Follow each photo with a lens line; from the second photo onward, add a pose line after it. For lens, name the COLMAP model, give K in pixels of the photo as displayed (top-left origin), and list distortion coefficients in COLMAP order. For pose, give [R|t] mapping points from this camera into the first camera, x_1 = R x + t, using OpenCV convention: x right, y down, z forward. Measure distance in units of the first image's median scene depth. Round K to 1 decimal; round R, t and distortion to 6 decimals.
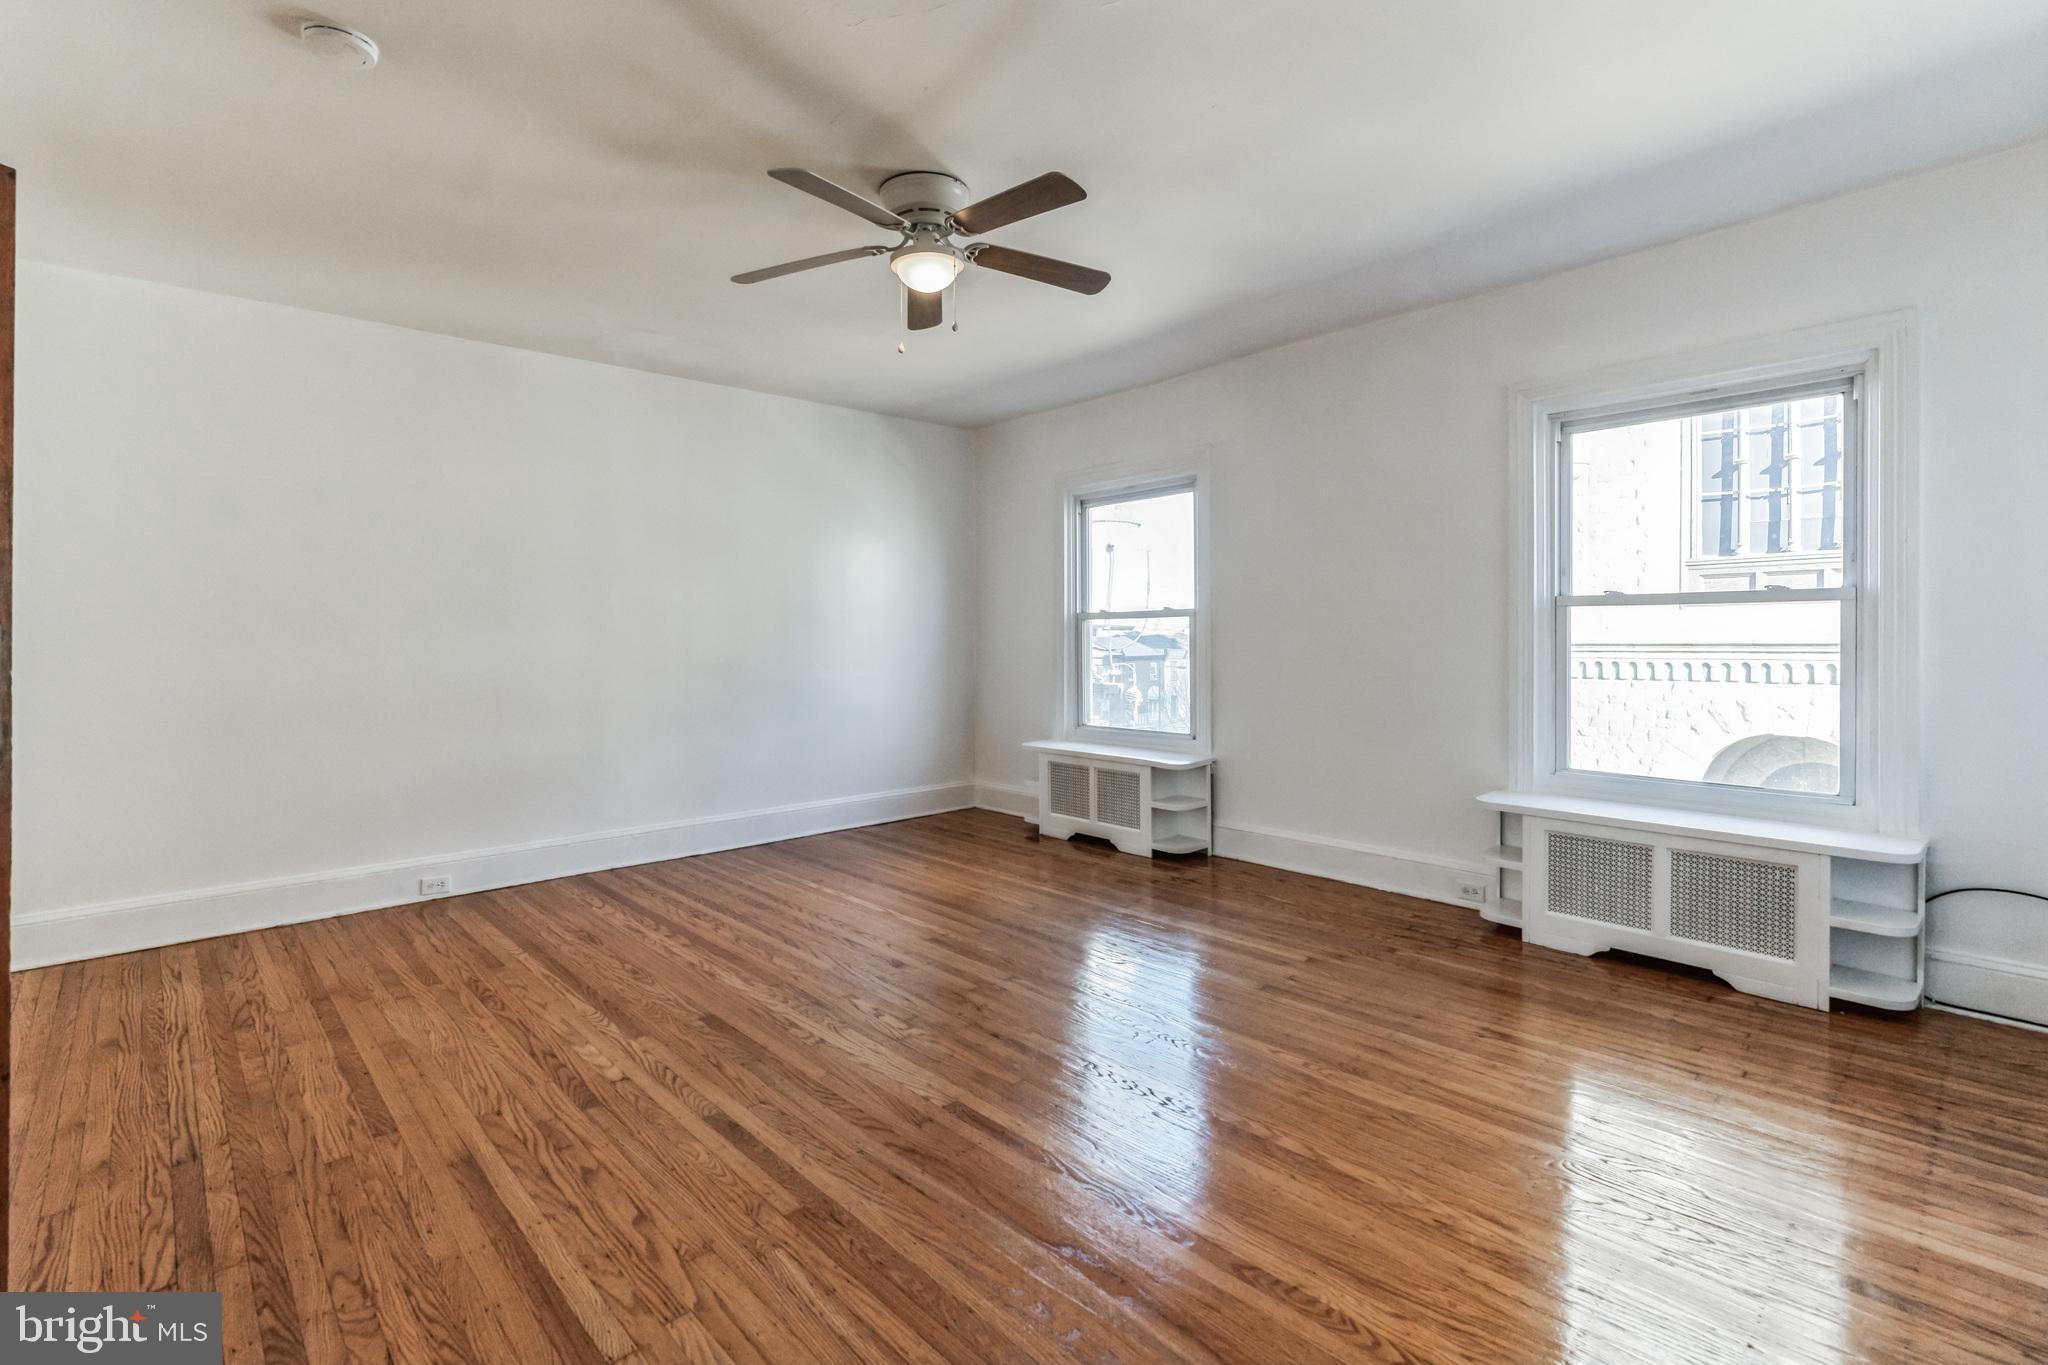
lens RADIAL K [[914.6, 0, 1023.2], [0, 914.6, 665.5], [0, 0, 1]] dist [-0.008679, 0.005807]
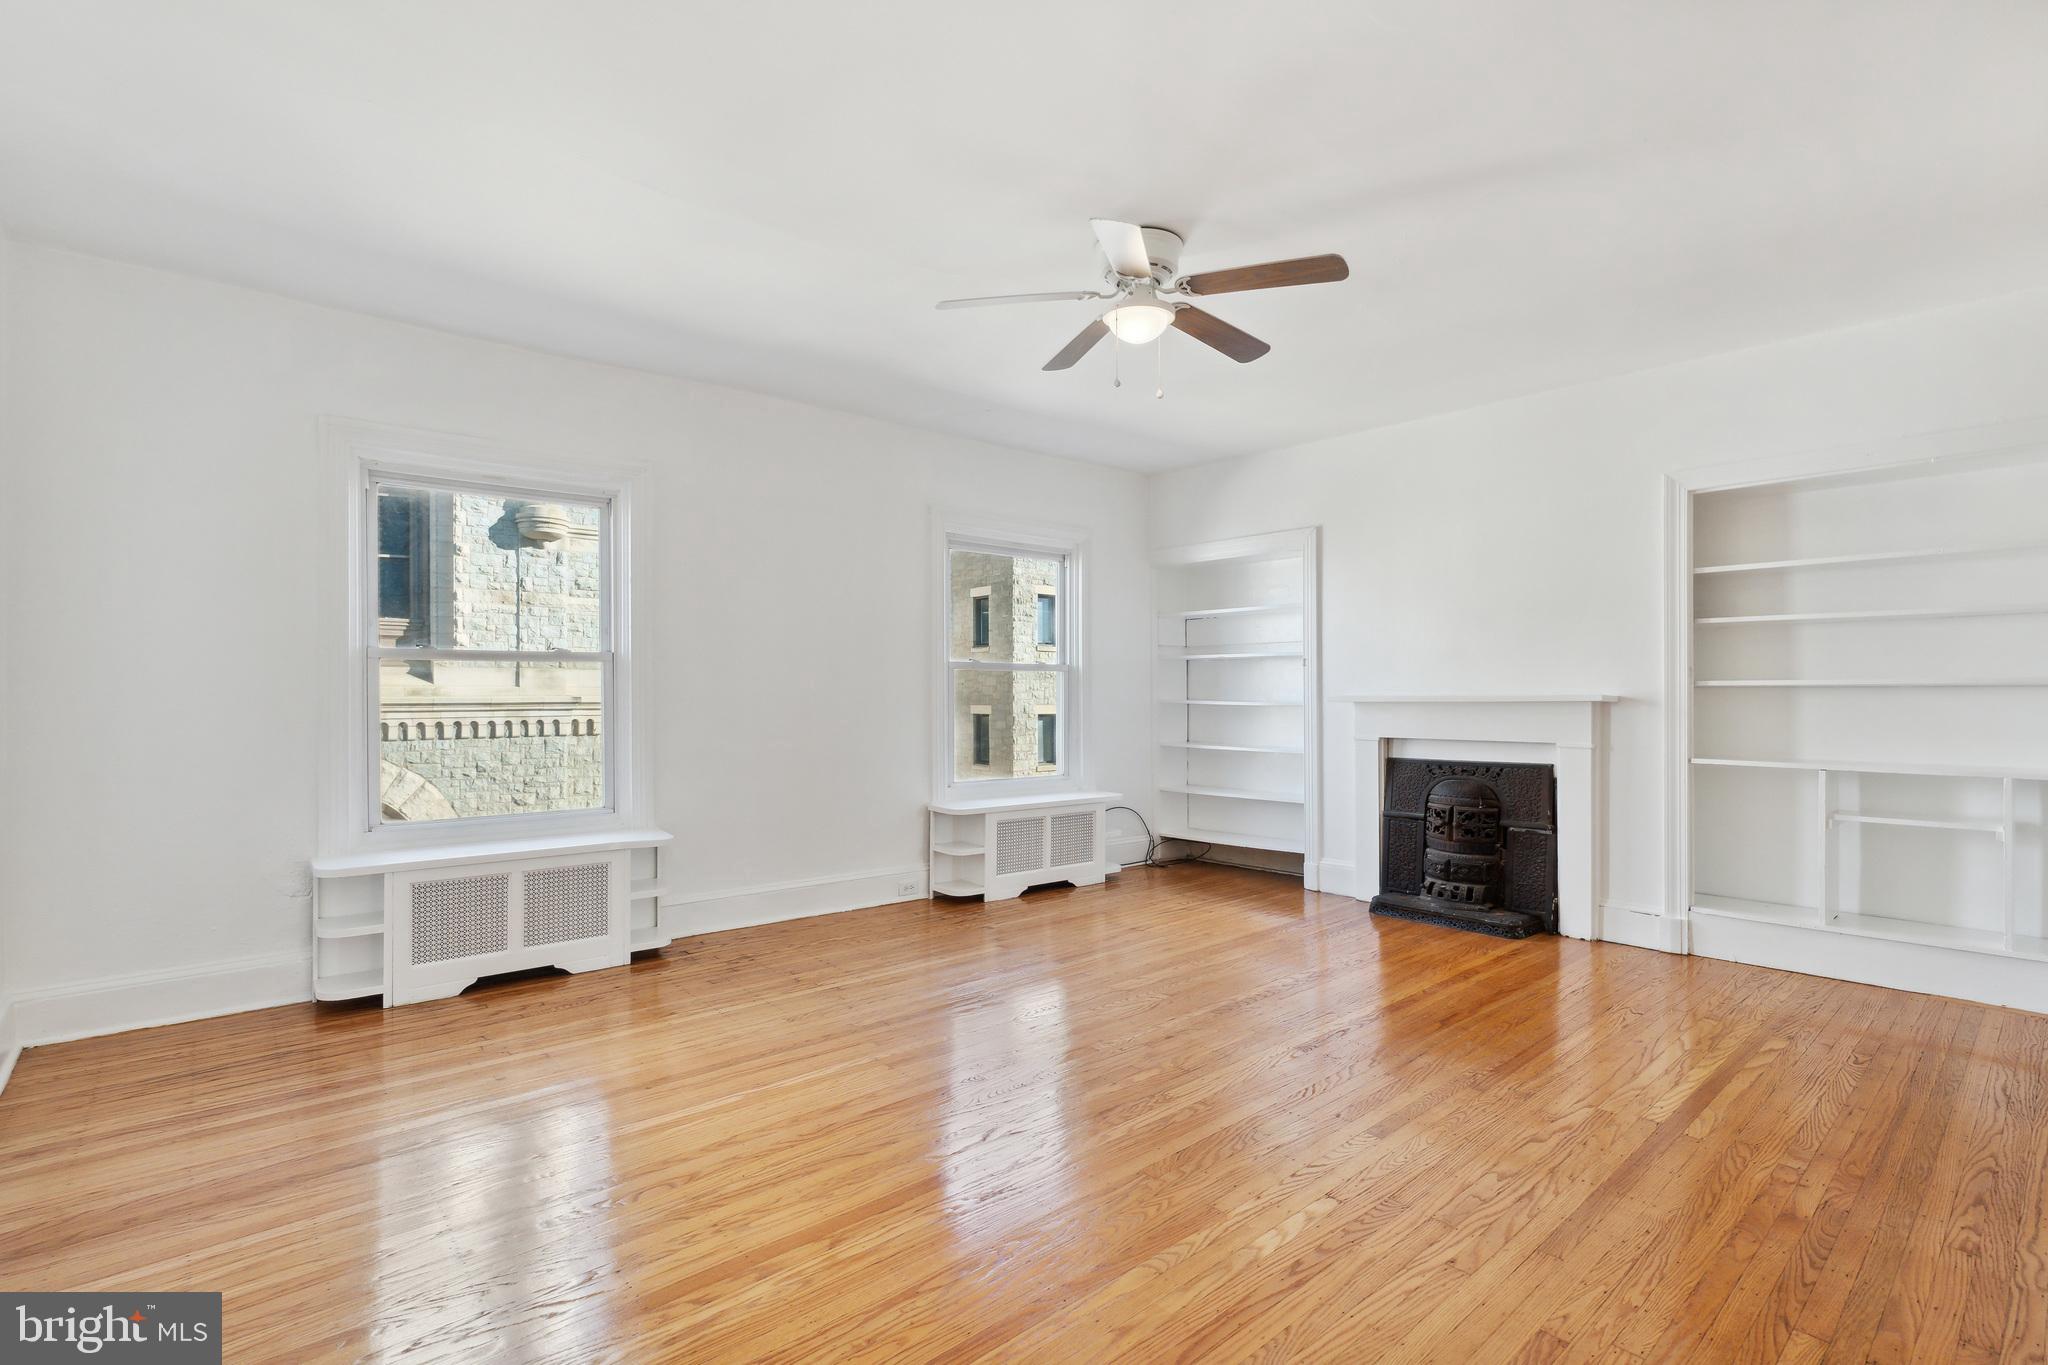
lens RADIAL K [[843.6, 0, 1018.7], [0, 843.6, 691.9], [0, 0, 1]] dist [0.000891, 0.016750]
pose [[0.102992, 0.001648, 0.994681, -0.603258], [0.015372, 0.999877, -0.003248, -0.030453], [-0.994563, 0.015625, 0.102954, 0.551313]]
